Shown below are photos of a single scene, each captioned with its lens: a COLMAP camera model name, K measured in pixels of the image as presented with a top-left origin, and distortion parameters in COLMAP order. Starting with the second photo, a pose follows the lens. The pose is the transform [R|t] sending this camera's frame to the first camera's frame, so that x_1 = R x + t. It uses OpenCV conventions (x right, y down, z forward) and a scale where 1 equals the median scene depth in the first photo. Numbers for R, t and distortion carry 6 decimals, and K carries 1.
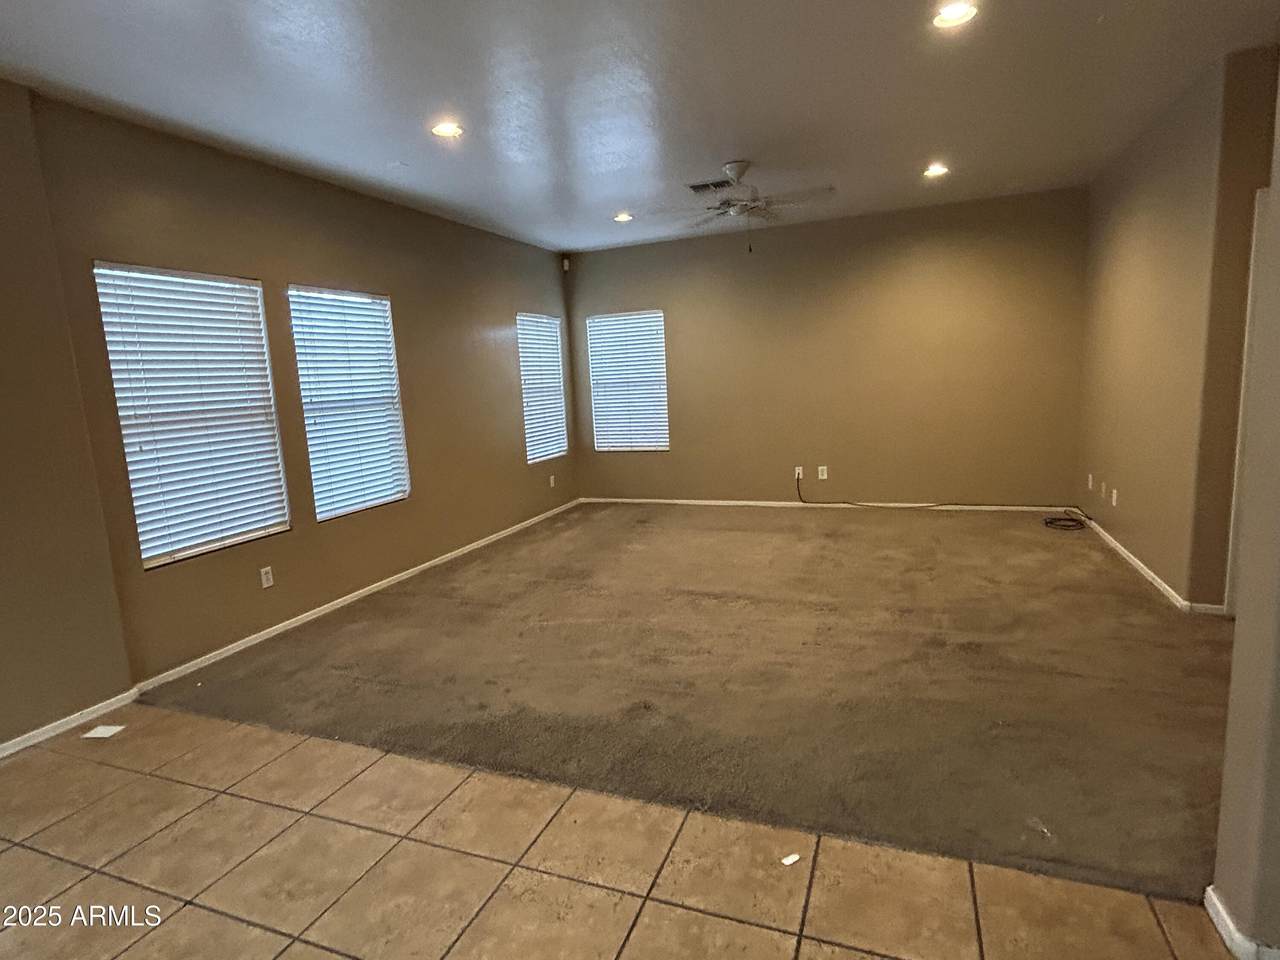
lens RADIAL K [[679.8, 0, 640.0], [0, 679.8, 480.0], [0, 0, 1]] dist [-0.001790, 0.001079]
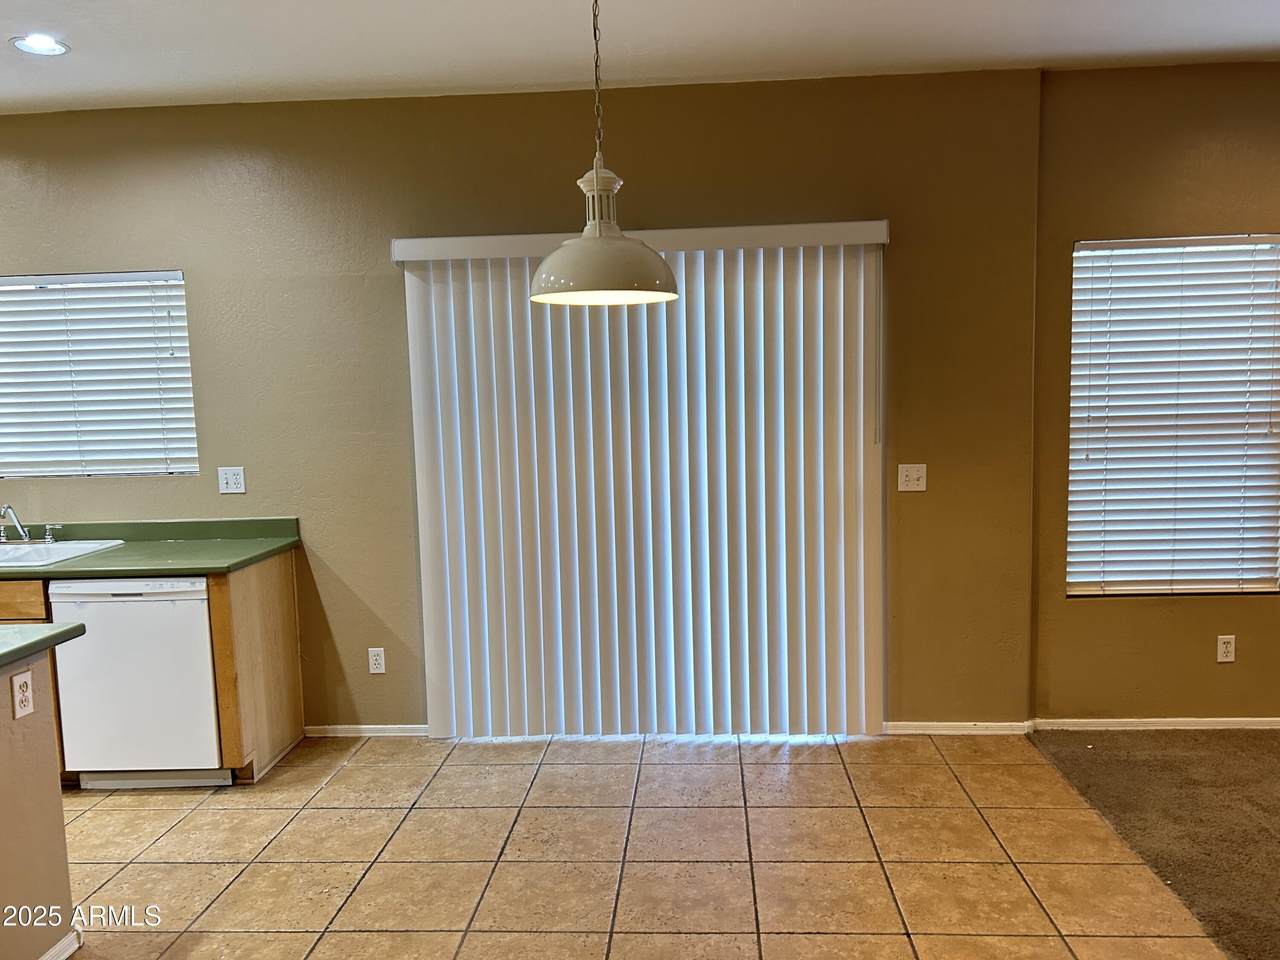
lens RADIAL K [[952.9, 0, 639.0], [0, 952.9, 496.6], [0, 0, 1]] dist [0.024648, -0.003363]
pose [[0.306220, 0.142169, -0.941285, 0.259936], [-0.133018, 0.985475, 0.105570, -0.053058], [0.942622, 0.092880, 0.320683, 0.090836]]
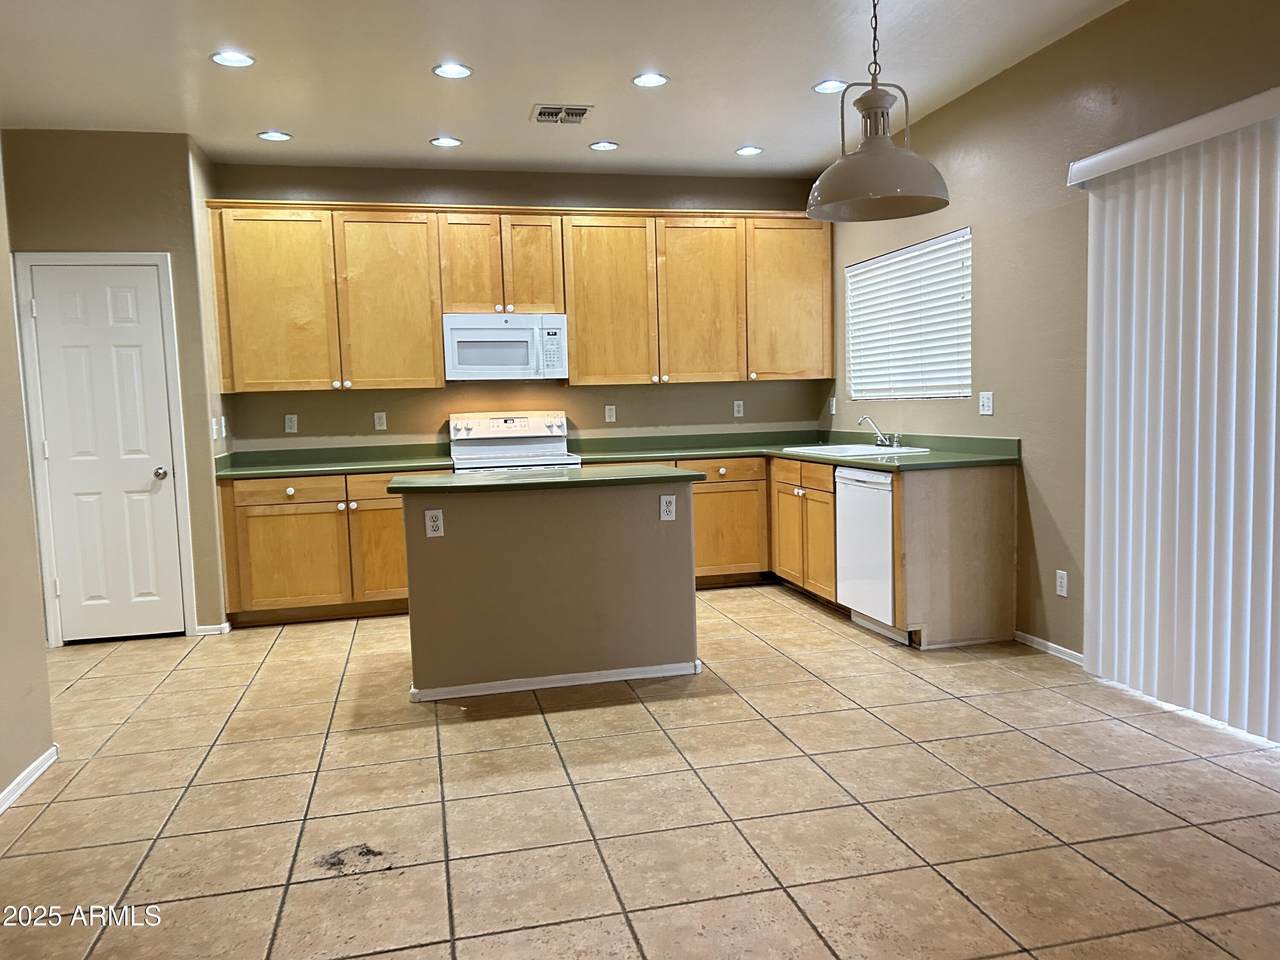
lens RADIAL K [[937.4, 0, 640.0], [0, 937.4, 480.0], [0, 0, 1]] dist [0.008152, -0.002749]
pose [[-0.818104, 0.125030, -0.561314, 0.142303], [-0.012706, 0.971910, 0.235008, -0.089290], [0.574930, 0.199394, -0.793535, 0.930629]]
